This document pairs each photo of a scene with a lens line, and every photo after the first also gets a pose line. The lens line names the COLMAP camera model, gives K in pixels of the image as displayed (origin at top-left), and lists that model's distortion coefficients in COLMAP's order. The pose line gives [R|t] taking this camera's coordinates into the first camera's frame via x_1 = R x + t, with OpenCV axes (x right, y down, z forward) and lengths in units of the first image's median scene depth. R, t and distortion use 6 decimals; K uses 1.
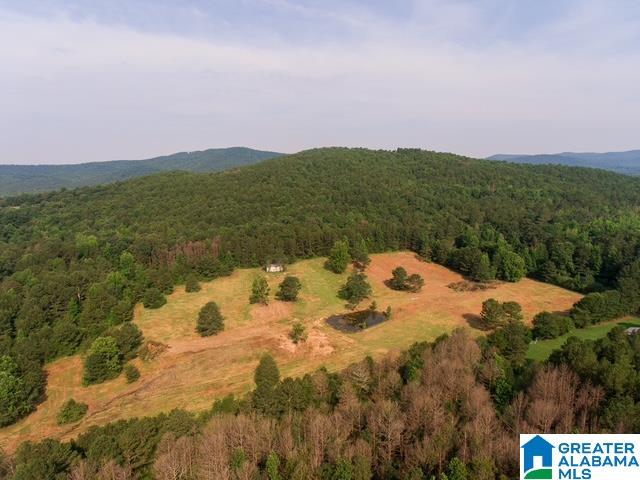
lens RADIAL K [[342.8, 0, 301.4], [0, 342.8, 245.1], [0, 0, 1]] dist [-0.005054, 0.003106]
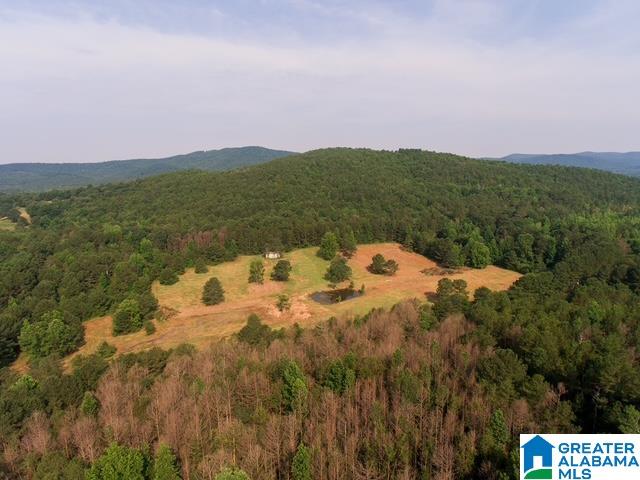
lens RADIAL K [[342.8, 0, 303.0], [0, 342.8, 242.1], [0, 0, 1]] dist [-0.005054, 0.003106]
pose [[0.999187, 0.011859, -0.038537, 0.066166], [-0.012046, 0.999917, -0.004630, 0.028084], [0.038479, 0.005090, 0.999246, -0.139170]]
